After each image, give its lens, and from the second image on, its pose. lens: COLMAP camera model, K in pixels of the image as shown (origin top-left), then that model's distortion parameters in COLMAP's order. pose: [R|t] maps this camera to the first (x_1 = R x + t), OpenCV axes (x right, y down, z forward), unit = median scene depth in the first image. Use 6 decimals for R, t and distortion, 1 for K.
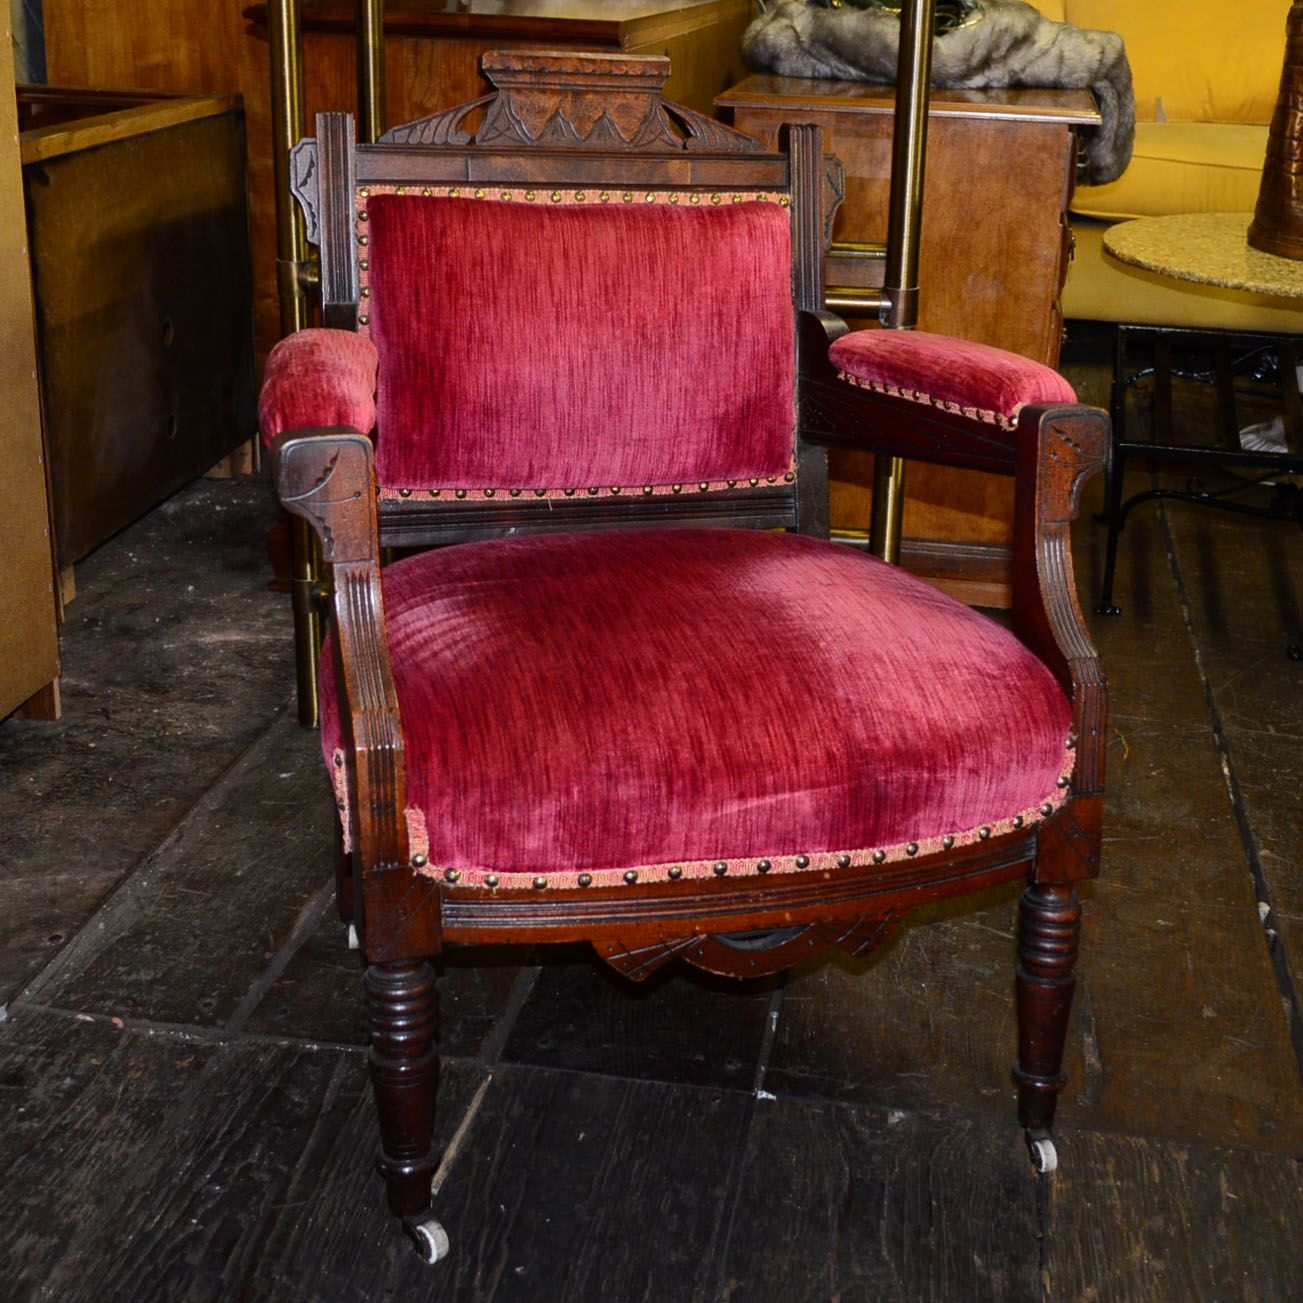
lens RADIAL K [[1934.3, 0, 661.1], [0, 1934.3, 582.4], [0, 0, 1]] dist [-0.016589, 0.021849]
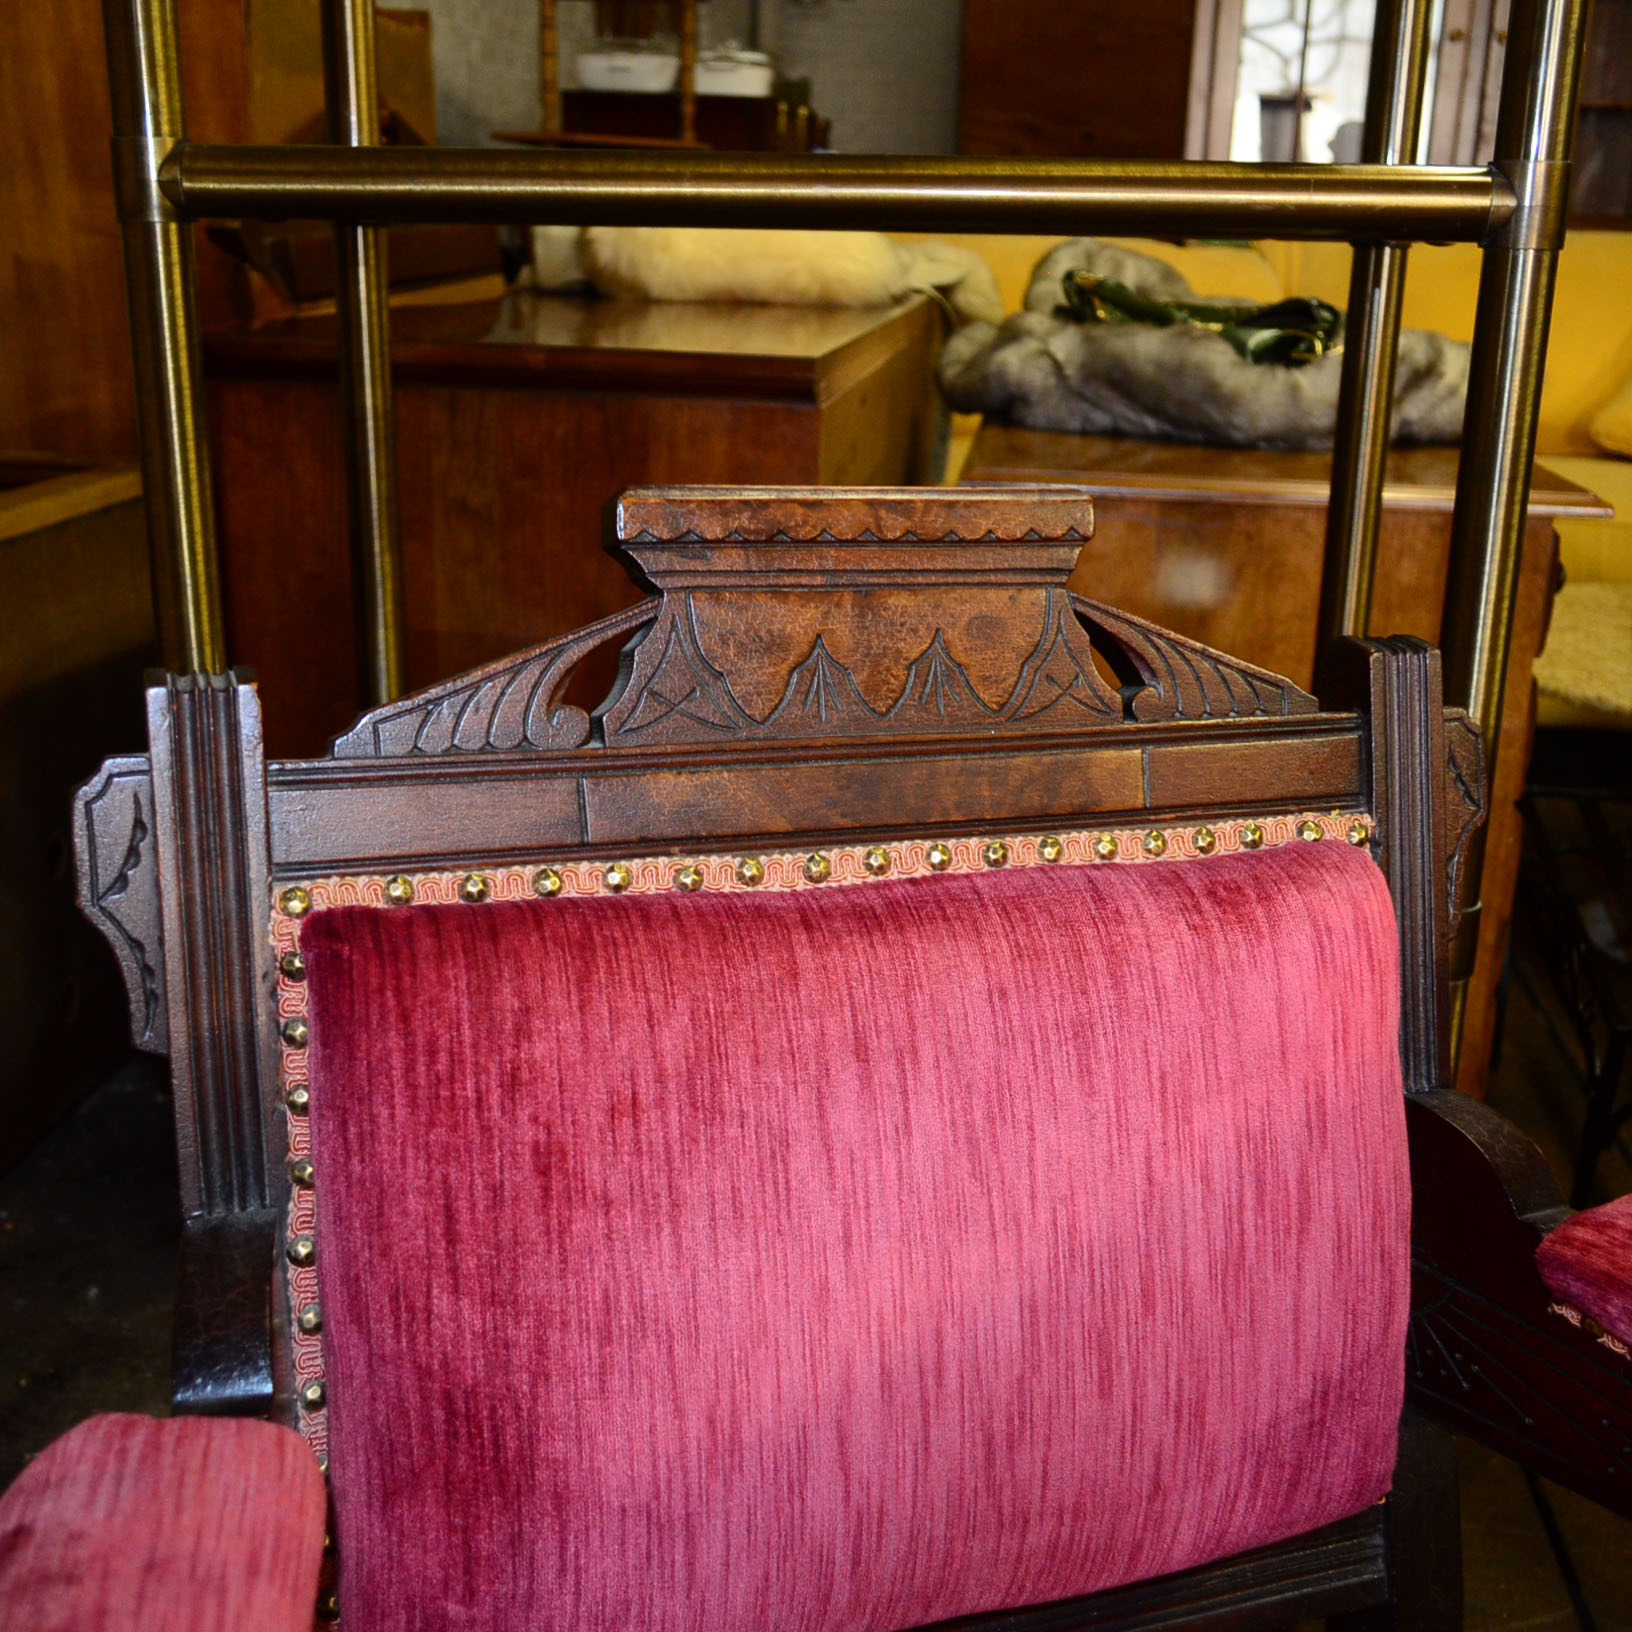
lens RADIAL K [[1925.8, 0, 816.0], [0, 1925.8, 816.0], [0, 0, 1]] dist [-0.023320, 0.044957]
pose [[0.998492, -0.022010, 0.050294, -0.085281], [0.023378, 0.999368, -0.026767, -0.231864], [-0.049674, 0.027903, 0.998376, 0.725149]]
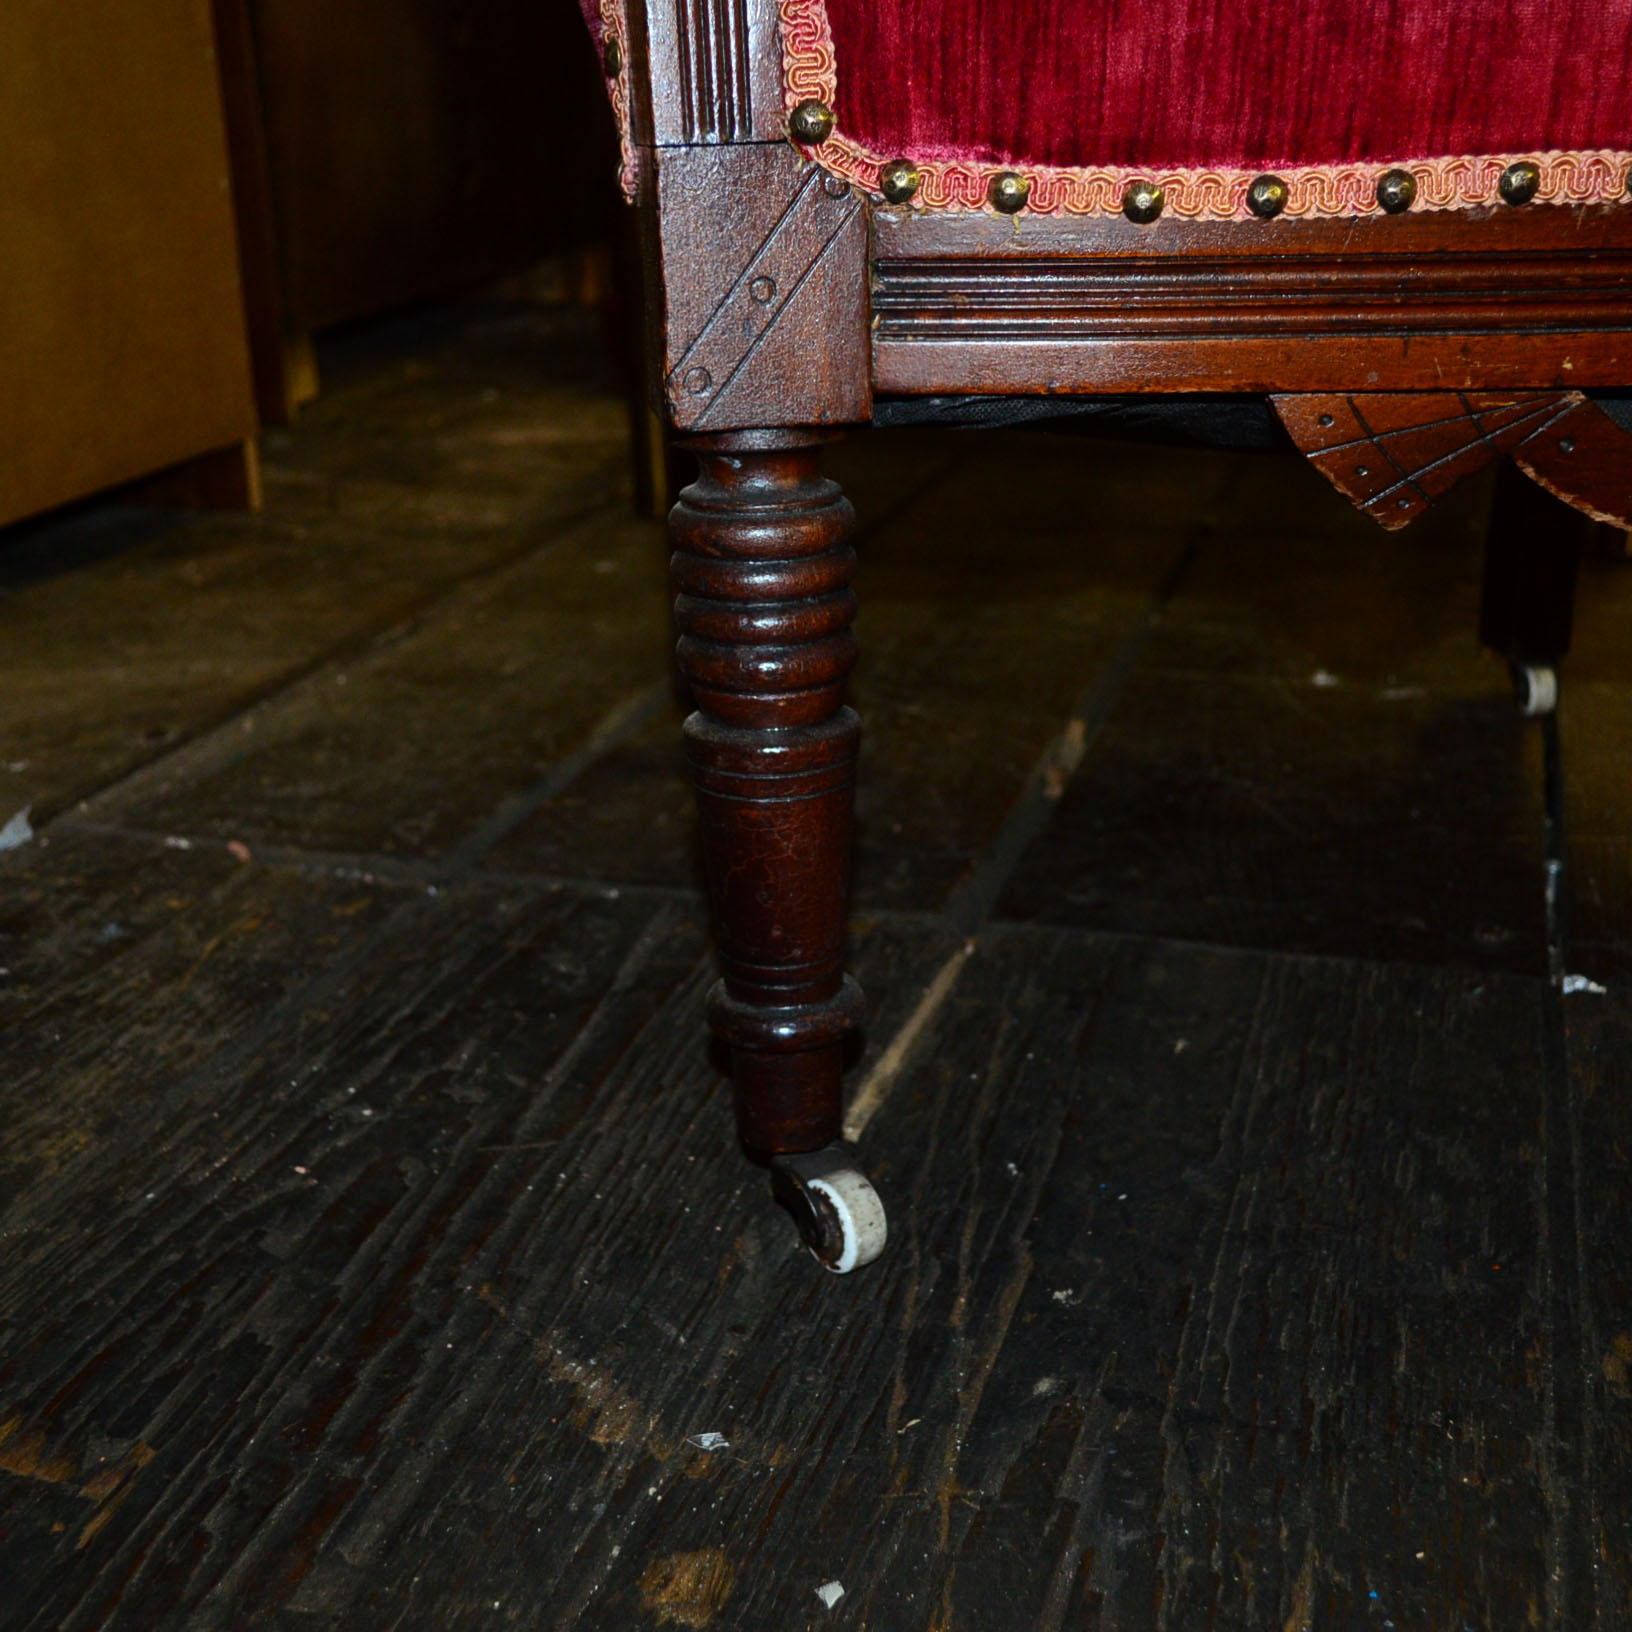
lens RADIAL K [[2162.0, 0, 816.0], [0, 2162.0, 816.0], [0, 0, 1]] dist [-0.017365, -0.004237]
pose [[0.990770, 0.005525, -0.135441, -0.059406], [-0.000305, 0.999258, 0.038527, 0.222638], [0.135553, -0.038130, 0.990036, 0.515495]]
